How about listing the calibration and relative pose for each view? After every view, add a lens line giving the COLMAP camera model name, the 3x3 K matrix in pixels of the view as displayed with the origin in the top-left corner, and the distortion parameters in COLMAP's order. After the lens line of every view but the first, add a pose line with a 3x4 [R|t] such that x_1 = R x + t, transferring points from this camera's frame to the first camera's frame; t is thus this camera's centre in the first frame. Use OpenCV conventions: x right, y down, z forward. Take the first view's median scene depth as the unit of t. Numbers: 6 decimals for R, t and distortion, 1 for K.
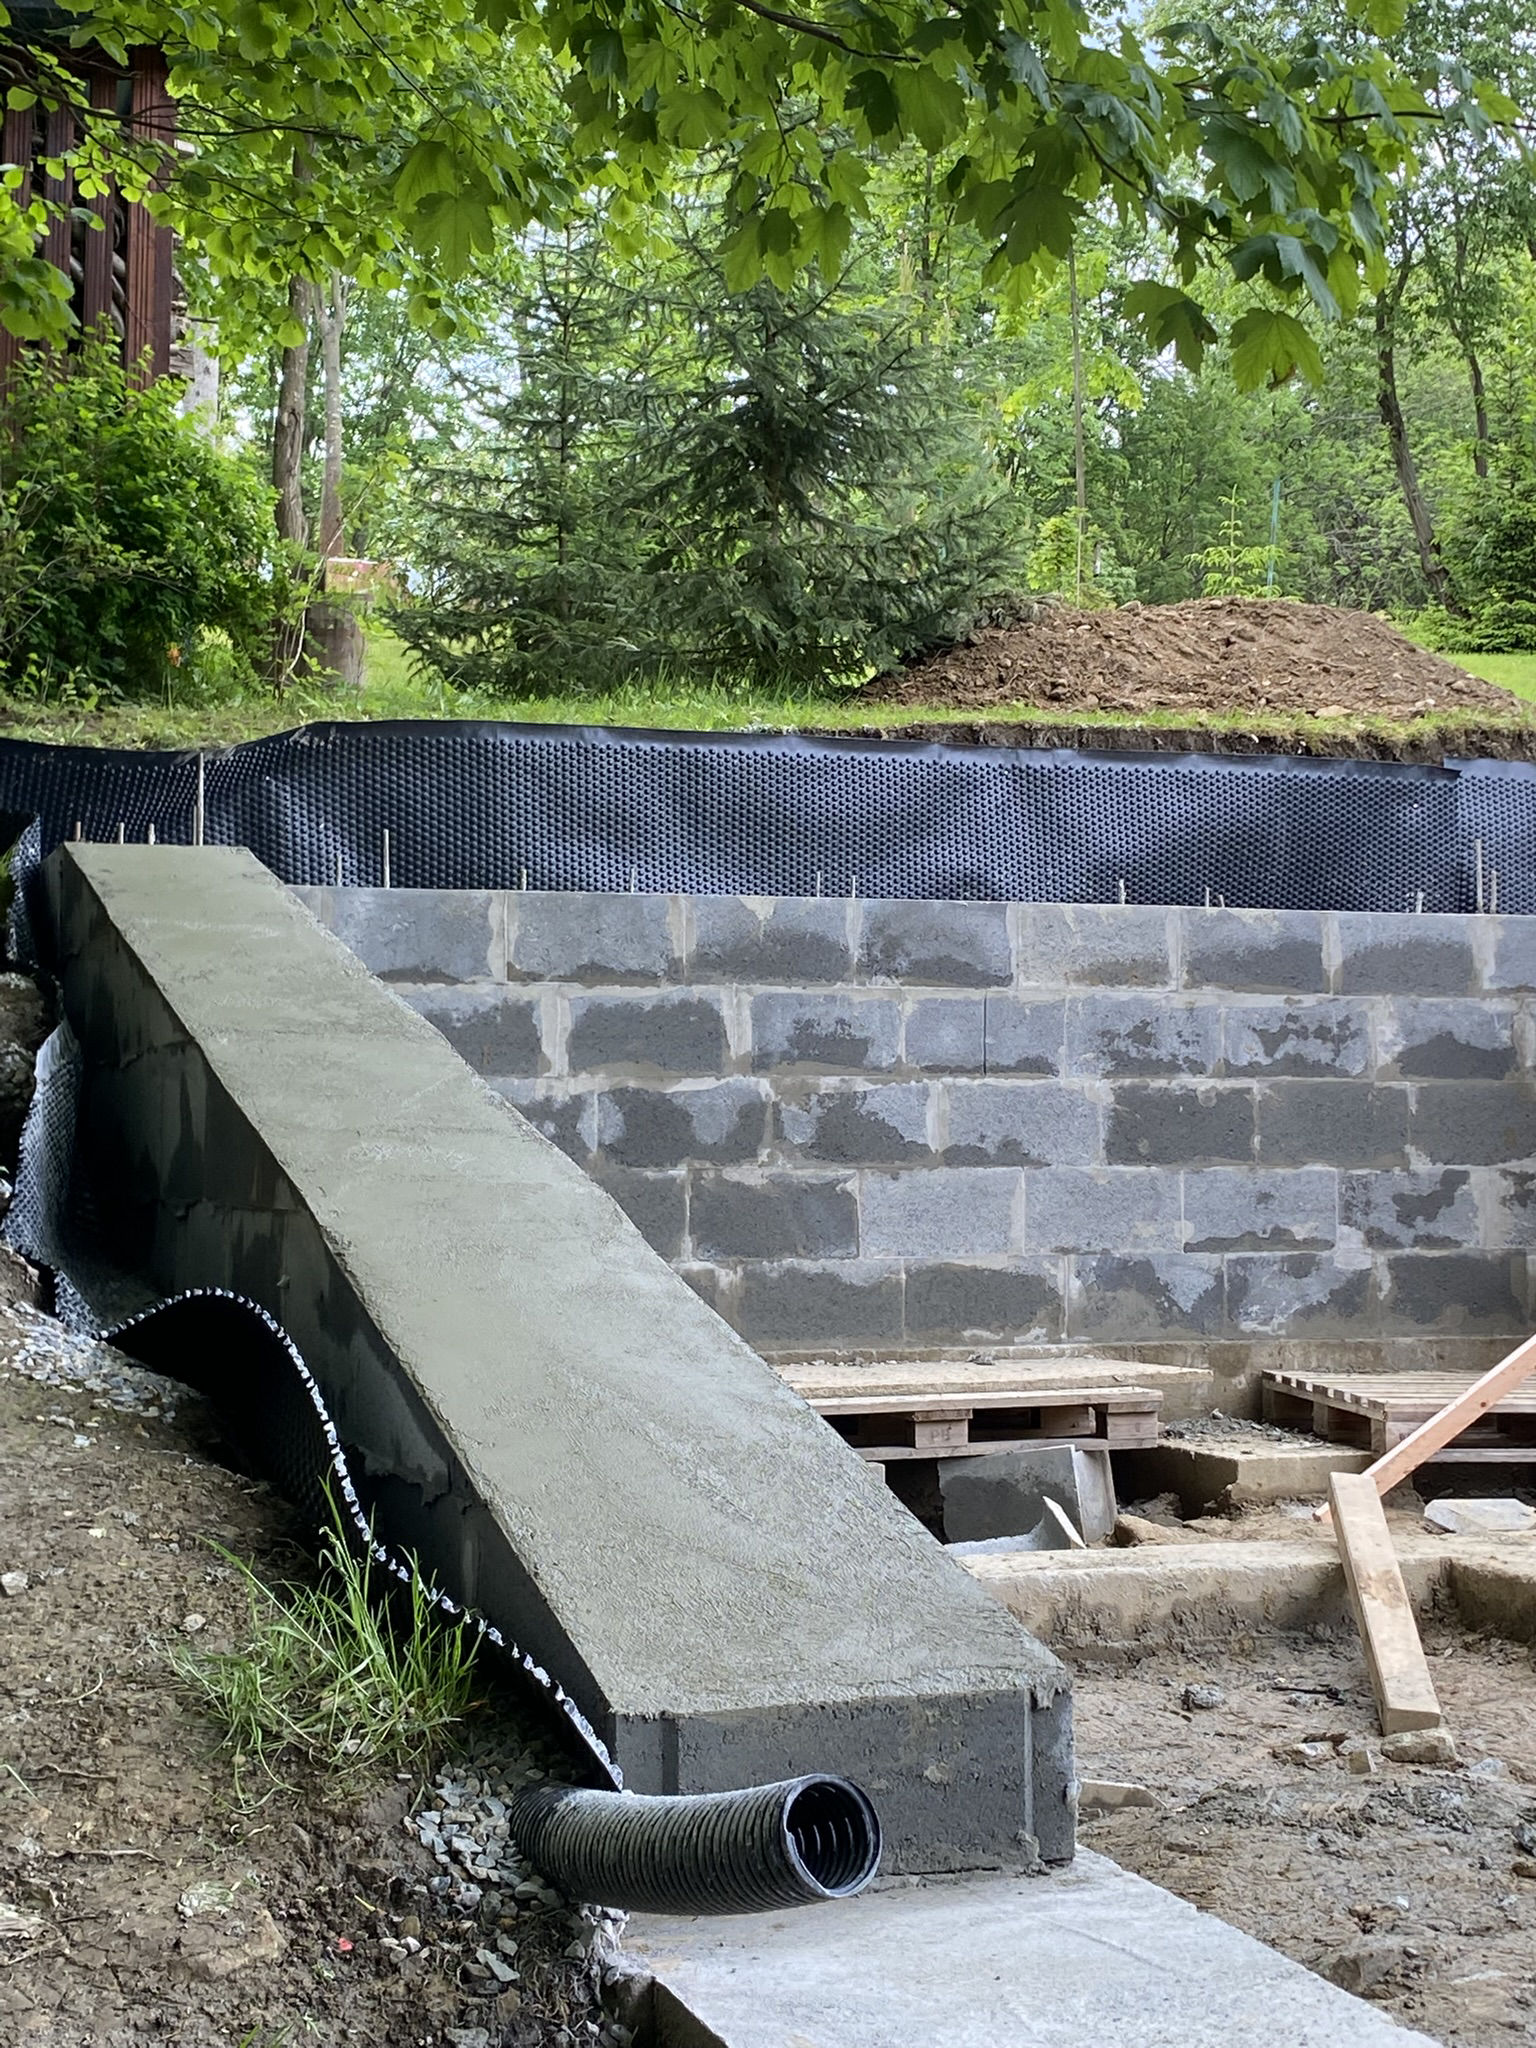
lens RADIAL K [[3042.7, 0, 766.6], [0, 3042.7, 1022.6], [0, 0, 1]] dist [0.148539, 0.000000]
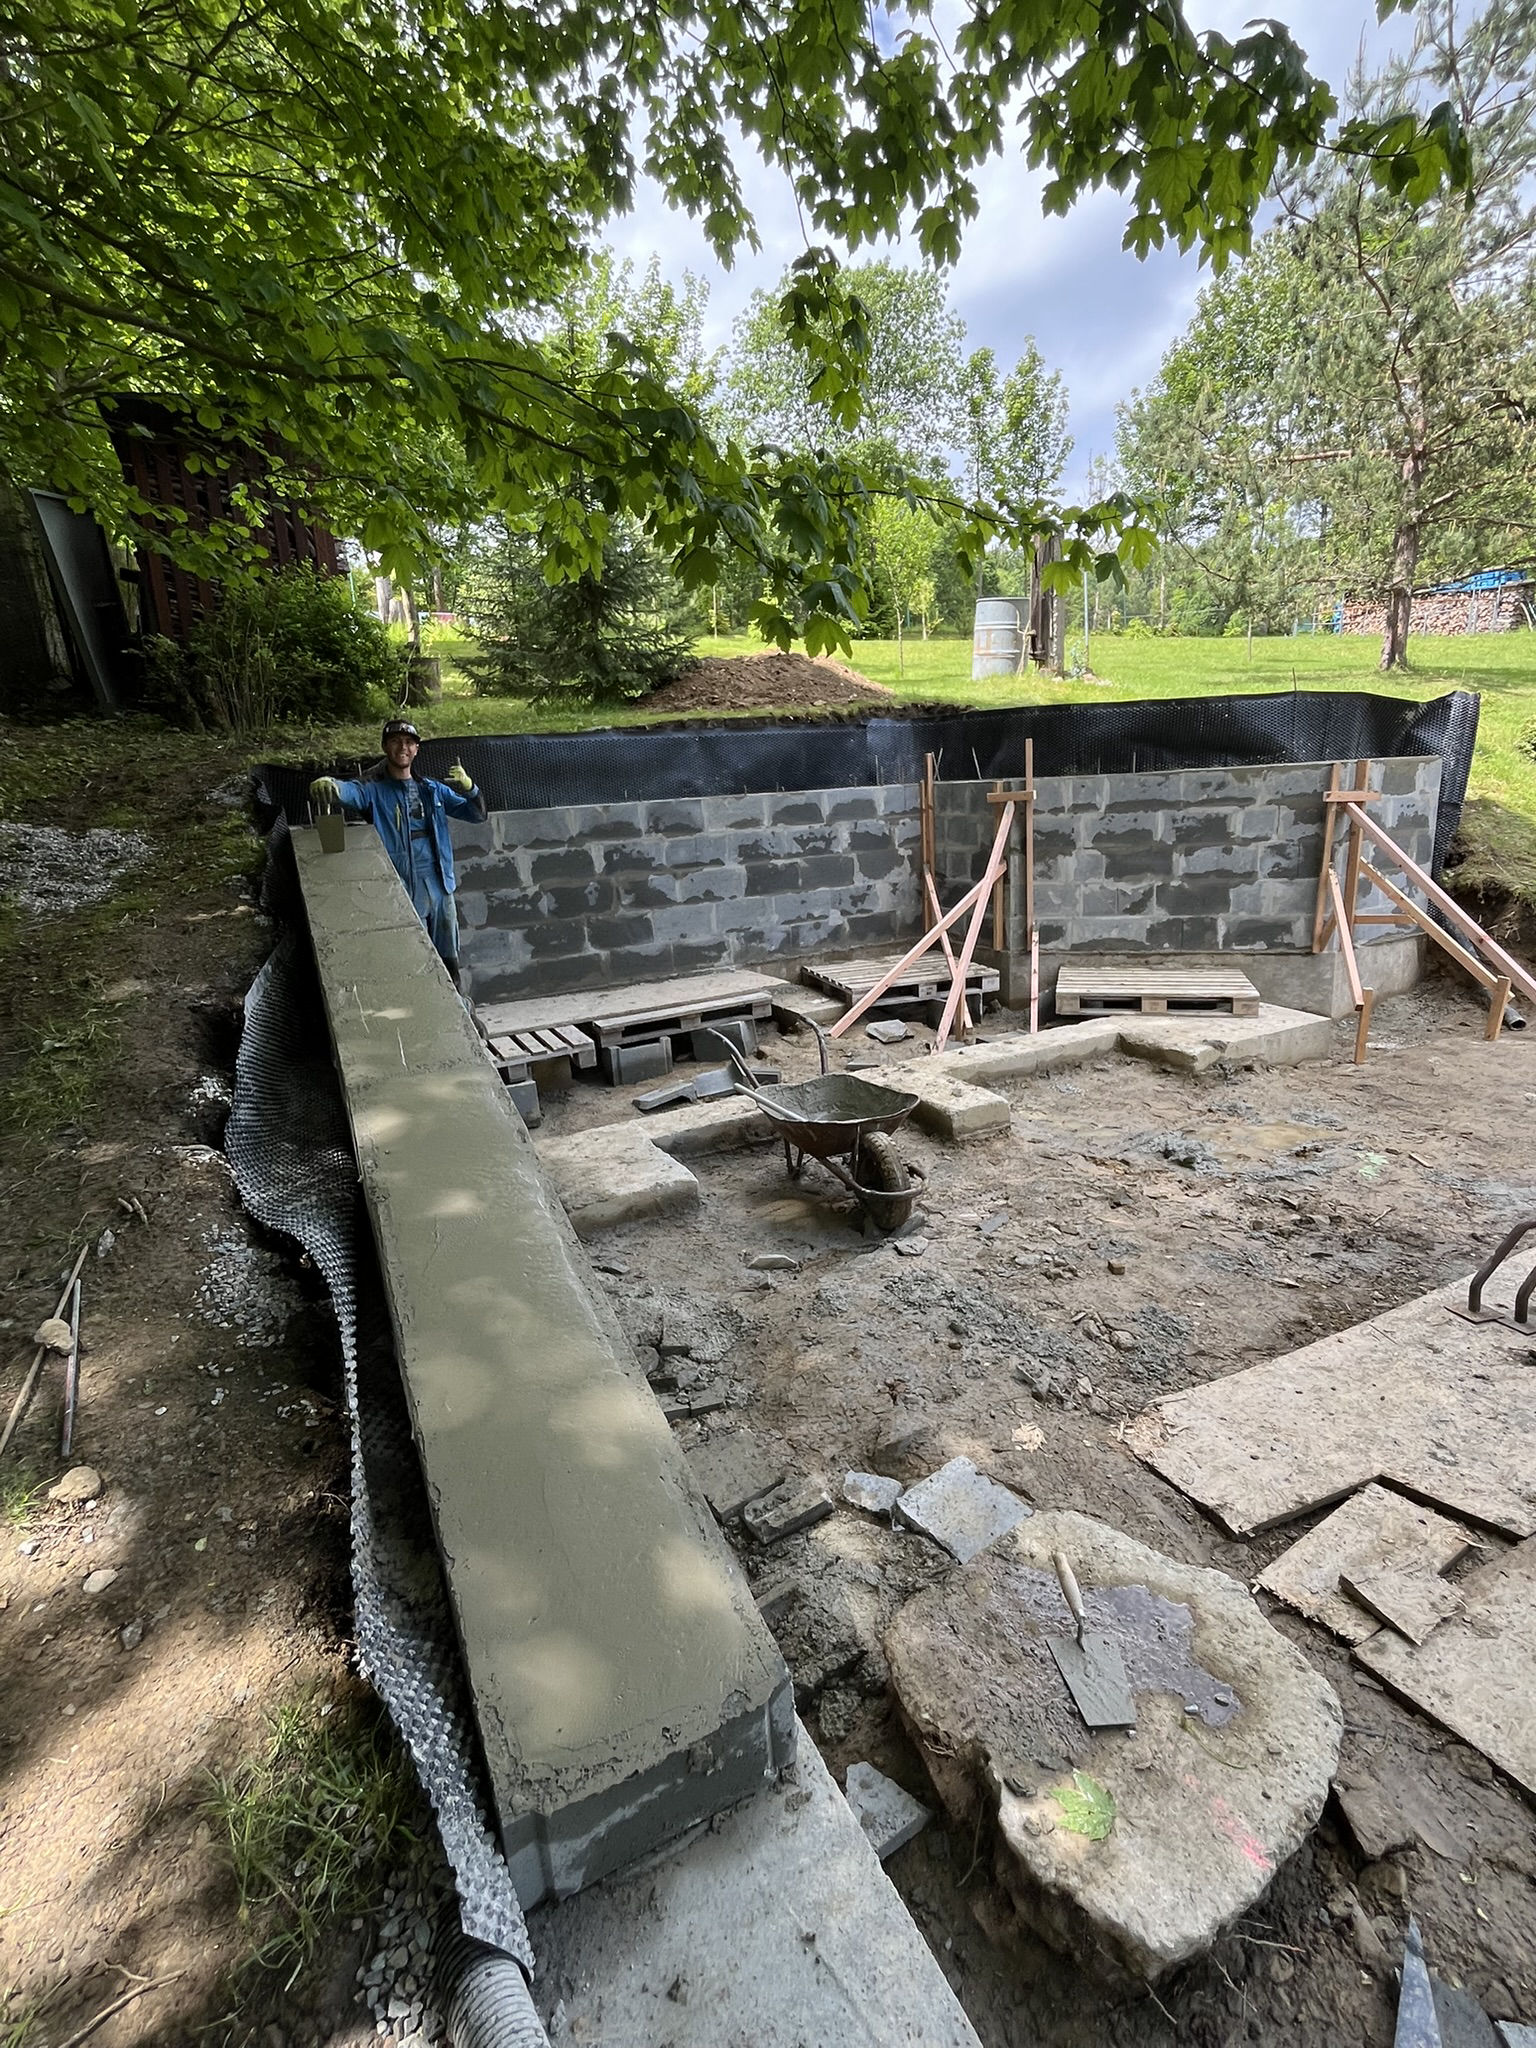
lens RADIAL K [[958.0, 0, 760.5], [0, 958.0, 1025.7], [0, 0, 1]] dist [-0.000701, 0.000068]
pose [[0.988983, -0.086825, 0.119894, 0.015138], [0.050131, 0.958511, 0.280612, -0.077126], [-0.139283, -0.271511, 0.952304, 0.173975]]
